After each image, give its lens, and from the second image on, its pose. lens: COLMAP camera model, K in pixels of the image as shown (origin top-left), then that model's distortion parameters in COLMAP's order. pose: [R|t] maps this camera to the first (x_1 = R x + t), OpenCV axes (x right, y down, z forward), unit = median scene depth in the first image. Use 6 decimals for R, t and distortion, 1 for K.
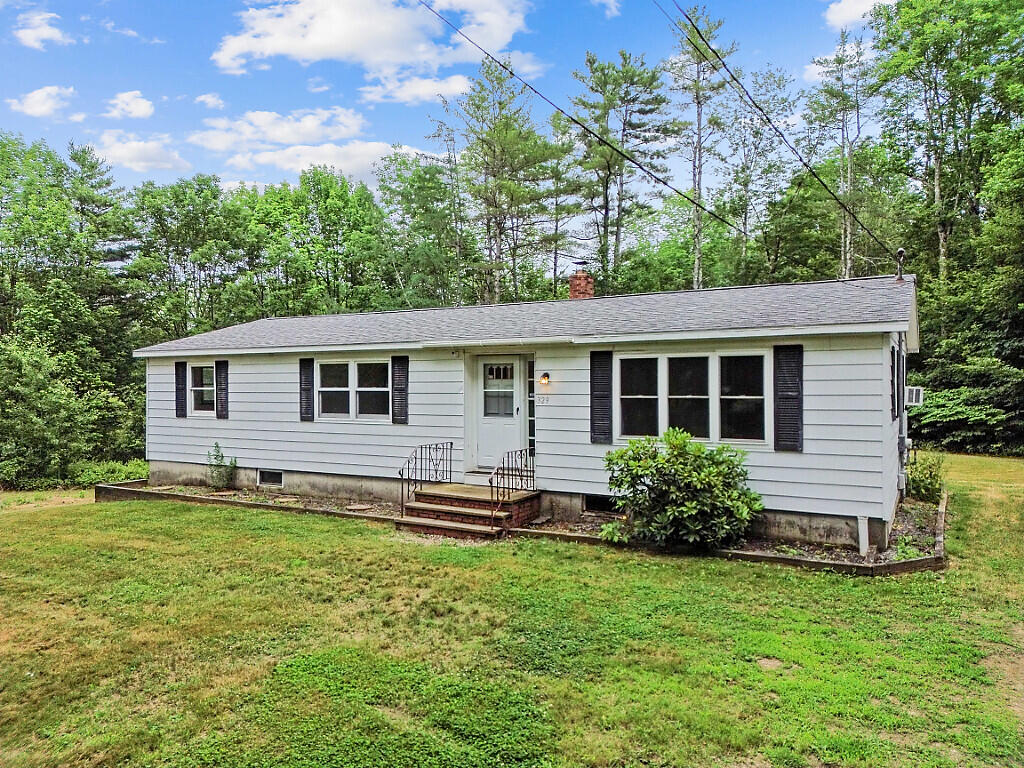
lens RADIAL K [[712.8, 0, 518.9], [0, 712.8, 387.0], [0, 0, 1]] dist [0.040884, -0.031277]
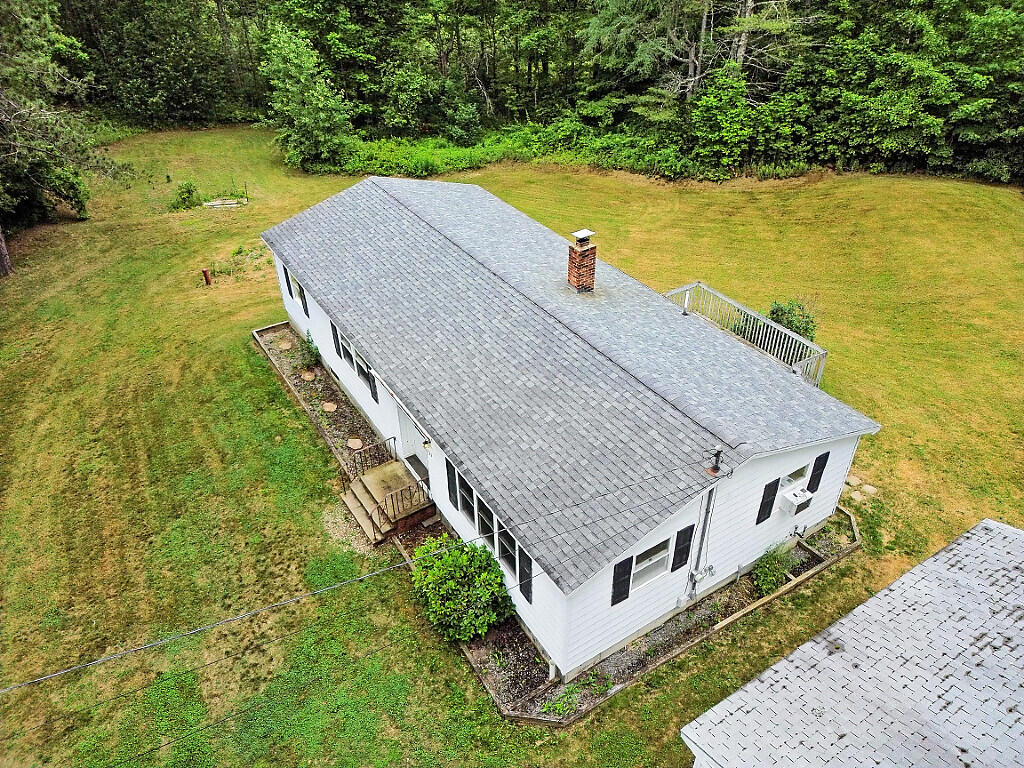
lens RADIAL K [[712.8, 0, 511.2], [0, 712.8, 384.3], [0, 0, 1]] dist [0.040884, -0.031277]
pose [[0.878800, 0.271391, -0.392502, 0.565660], [0.010212, 0.811642, 0.584065, -0.727107], [0.477081, -0.517285, 0.710500, 0.189449]]
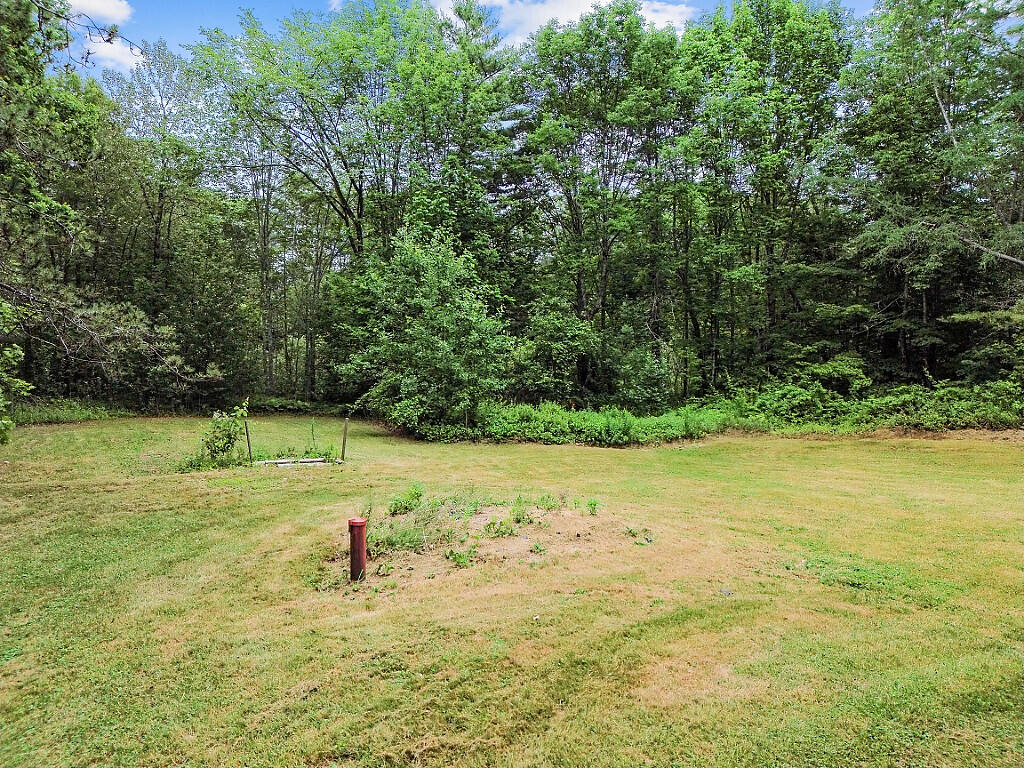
lens RADIAL K [[712.8, 0, 518.2], [0, 712.8, 388.6], [0, 0, 1]] dist [0.040884, -0.031277]
pose [[0.915081, 0.042633, -0.401011, -0.778055], [-0.002974, 0.995083, 0.099005, 0.046082], [0.403260, -0.089405, 0.910708, 0.950975]]
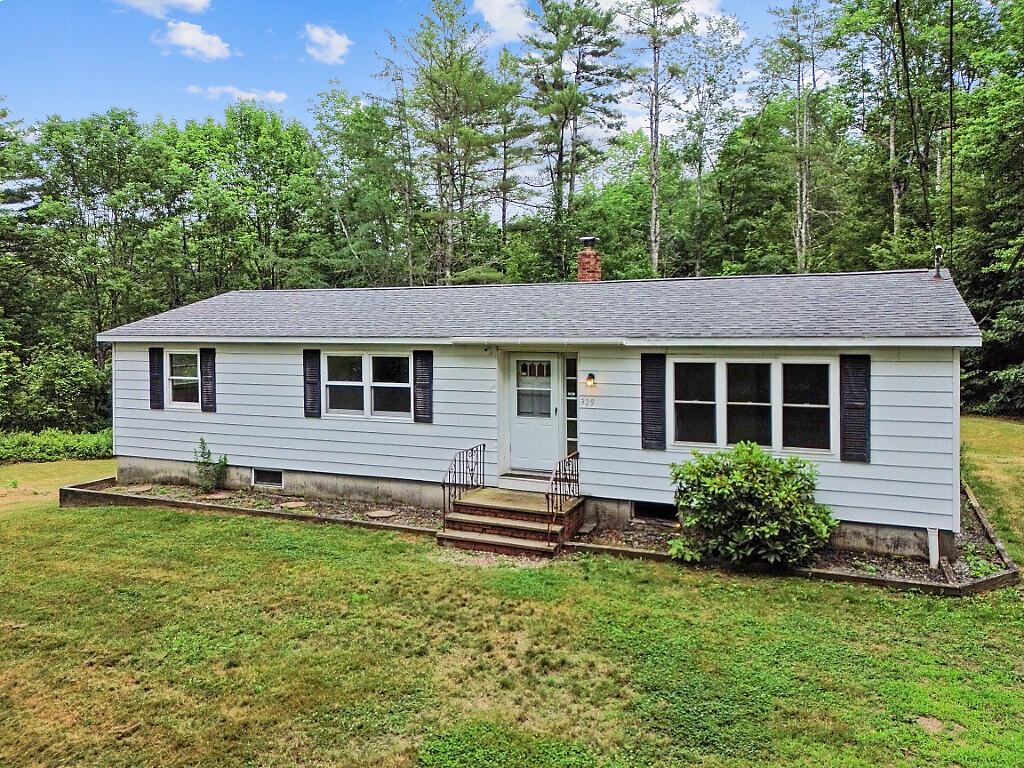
lens RADIAL K [[746.7, 0, 521.5], [0, 746.7, 335.9], [0, 0, 1]] dist [0.032579, -0.018408]
pose [[0.994338, -0.007213, 0.106022, -0.131148], [0.005816, 0.999892, 0.013481, -0.069140], [-0.106108, -0.012788, 0.994272, 0.013170]]
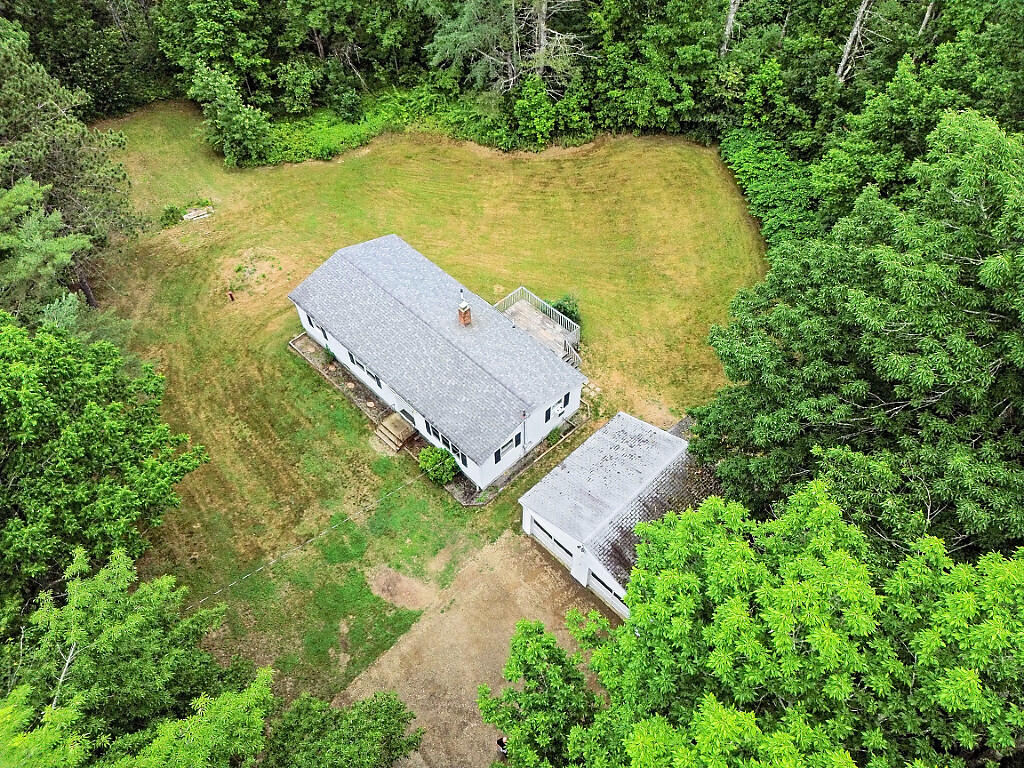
lens RADIAL K [[712.8, 0, 512.0], [0, 712.8, 385.4], [0, 0, 1]] dist [0.040884, -0.031277]
pose [[0.960113, 0.215791, -0.177813, 0.855502], [0.007443, 0.615978, 0.787728, -2.189922], [0.279514, -0.757631, 0.589802, -0.546888]]
